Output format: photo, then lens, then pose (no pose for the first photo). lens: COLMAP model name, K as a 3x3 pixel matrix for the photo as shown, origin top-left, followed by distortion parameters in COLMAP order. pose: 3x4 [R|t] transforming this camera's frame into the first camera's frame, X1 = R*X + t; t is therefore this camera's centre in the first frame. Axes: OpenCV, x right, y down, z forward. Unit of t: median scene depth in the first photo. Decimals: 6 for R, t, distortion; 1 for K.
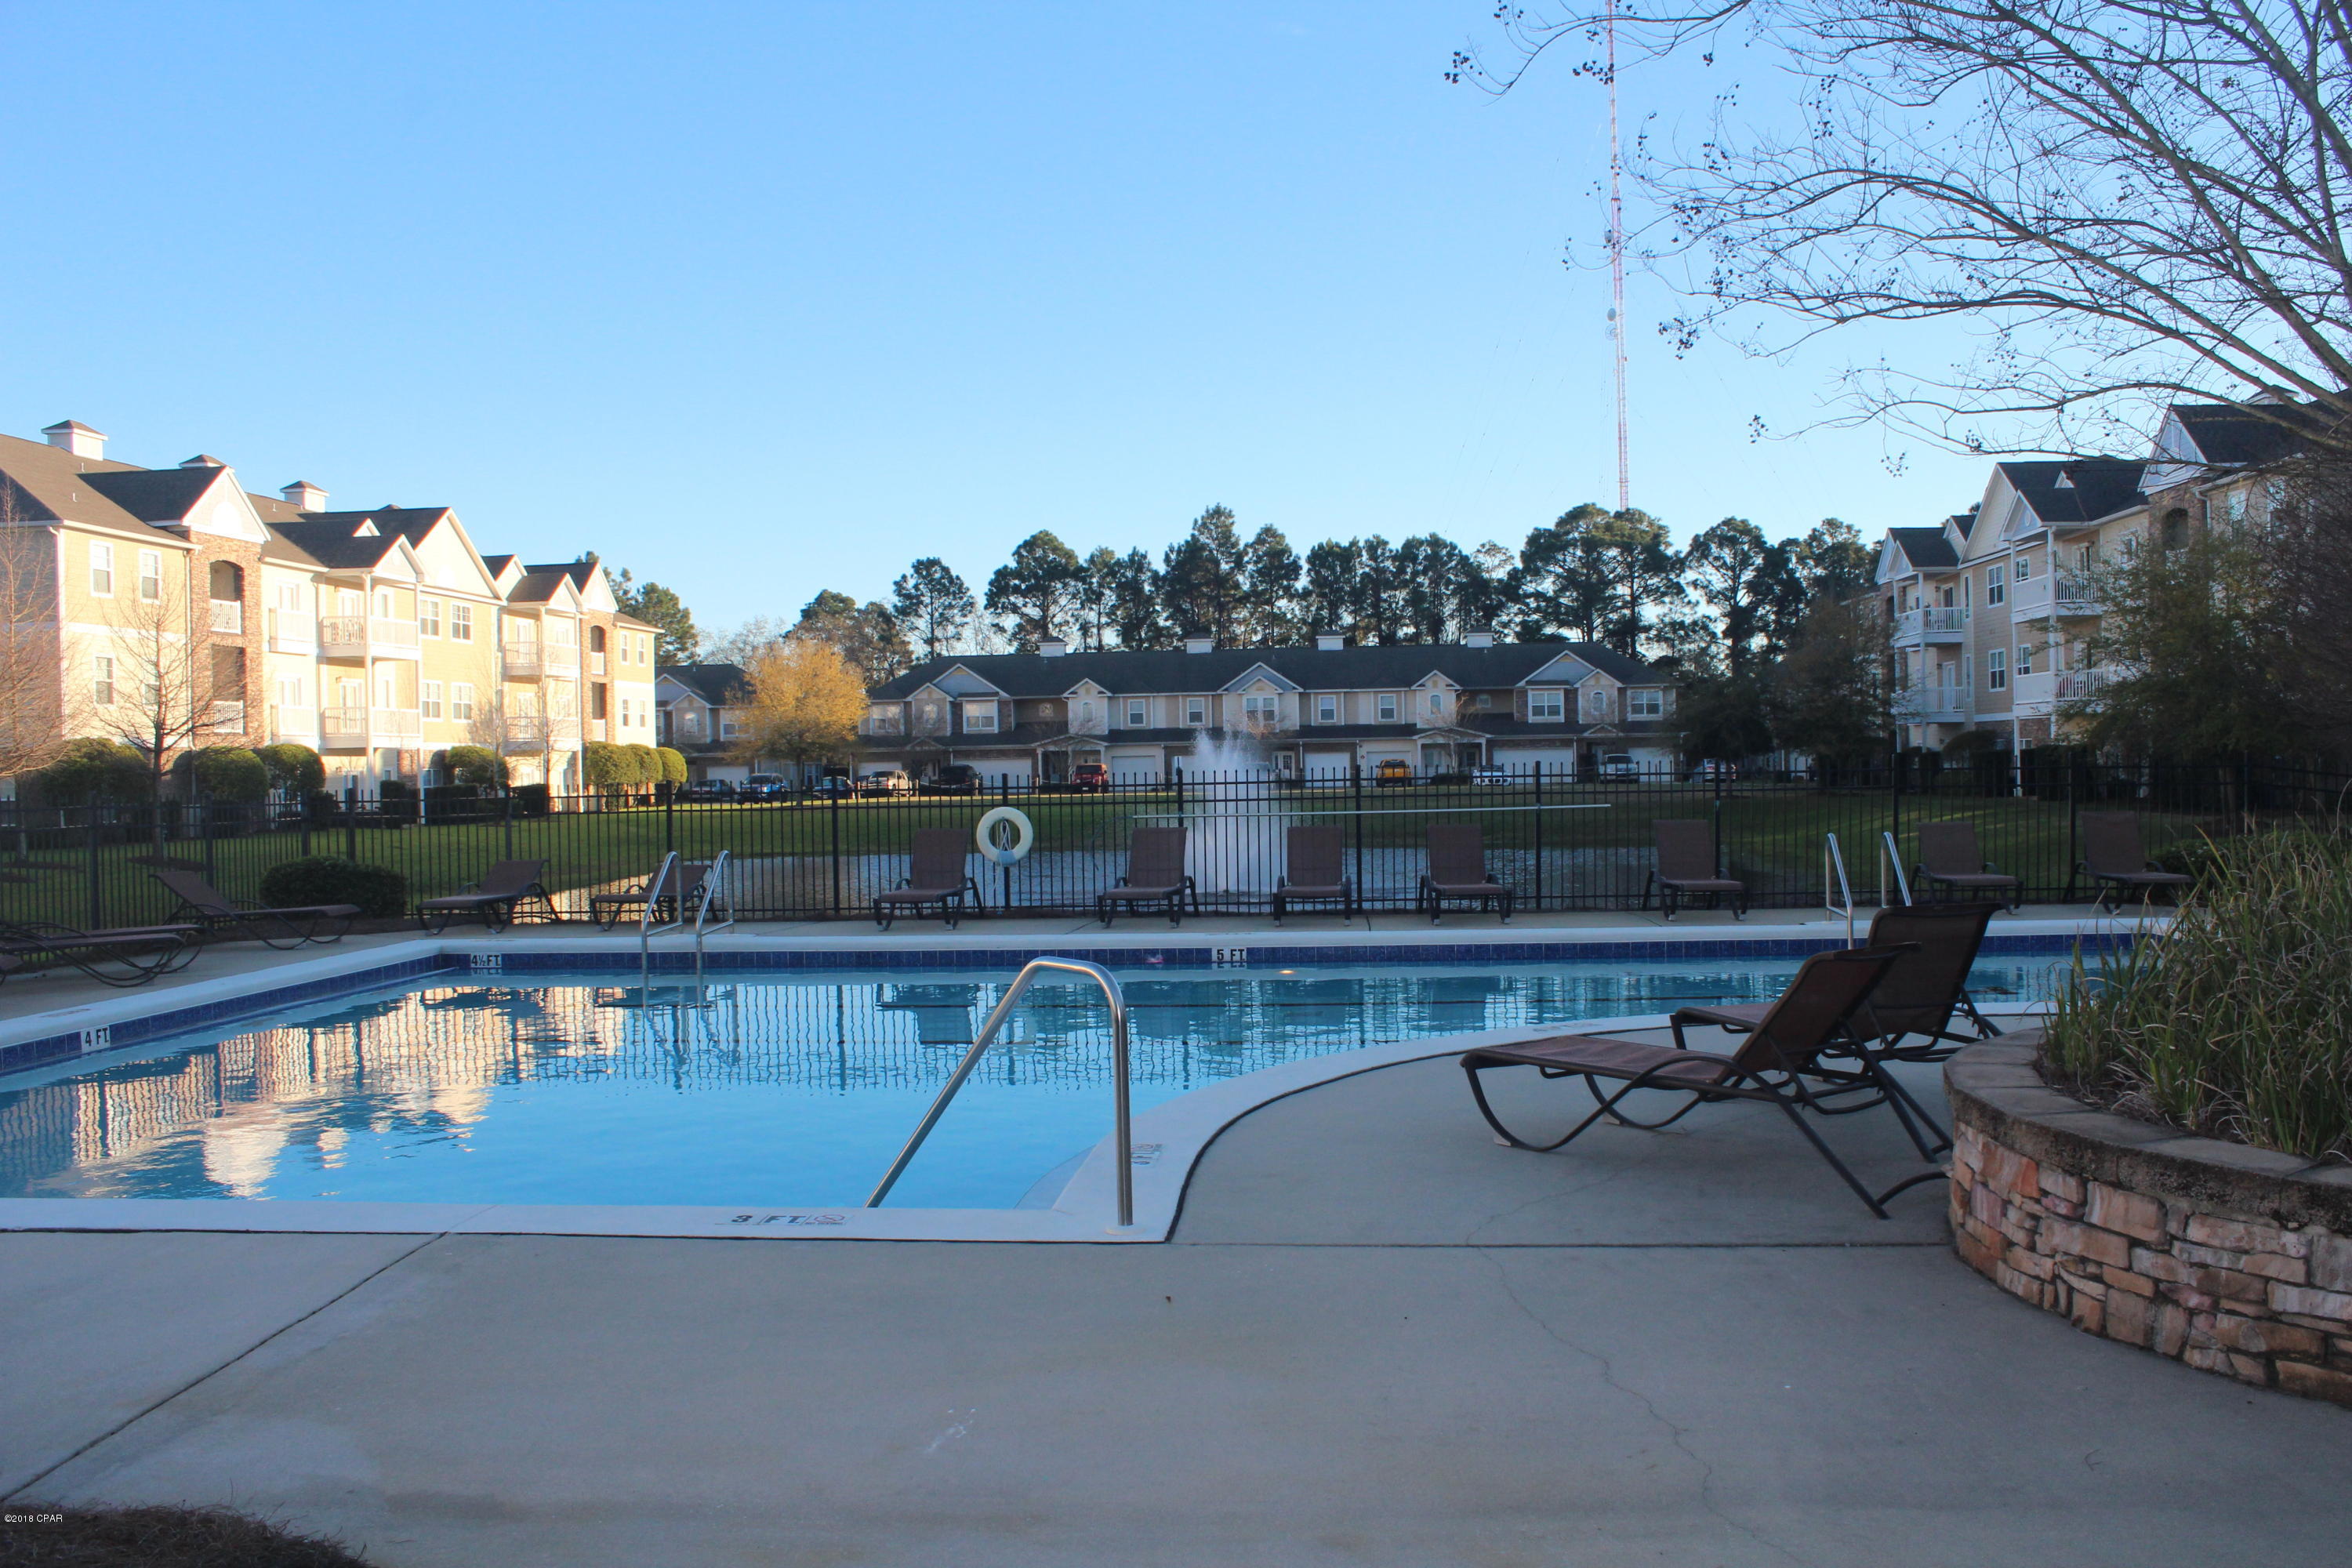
lens RADIAL K [[1945.9, 0, 1176.0], [0, 1945.9, 784.0], [0, 0, 1]] dist [-0.205485, 0.270137]
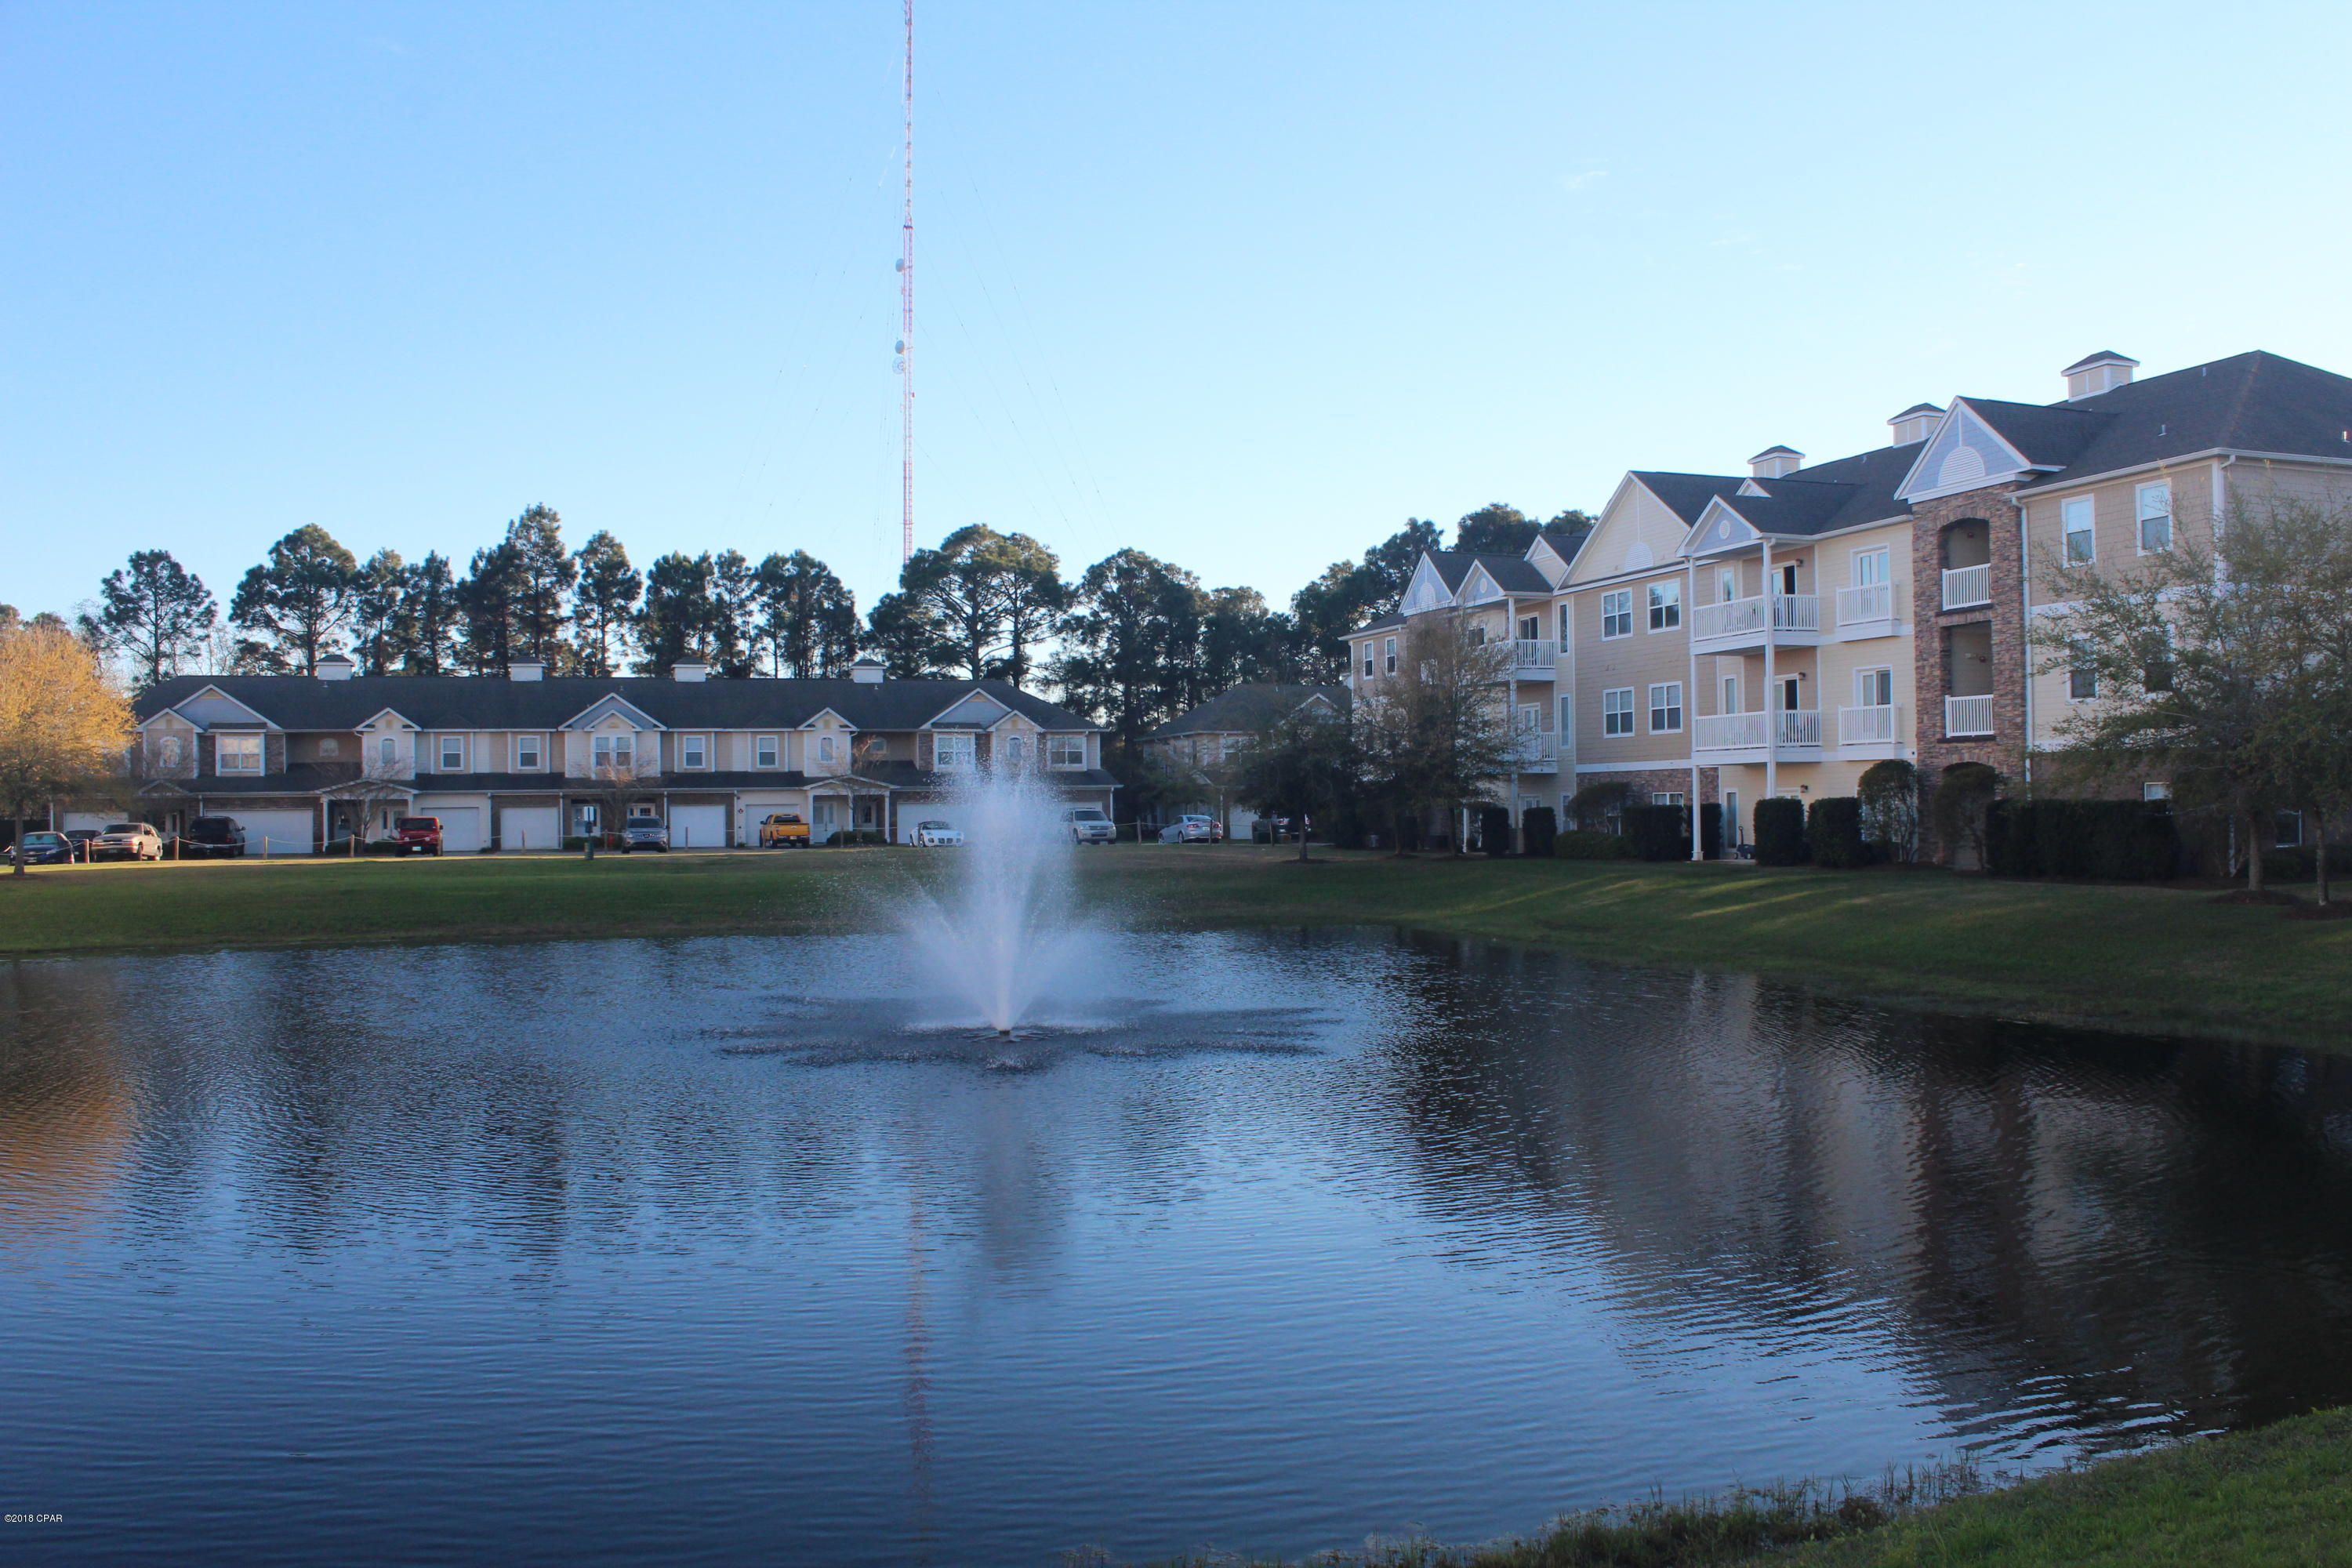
lens RADIAL K [[1945.9, 0, 1176.0], [0, 1945.9, 784.0], [0, 0, 1]] dist [-0.205485, 0.270137]
pose [[0.914656, 0.012663, 0.404034, -0.057855], [-0.000438, 0.999540, -0.030336, -0.000542], [-0.404233, 0.027570, 0.914241, 0.157108]]
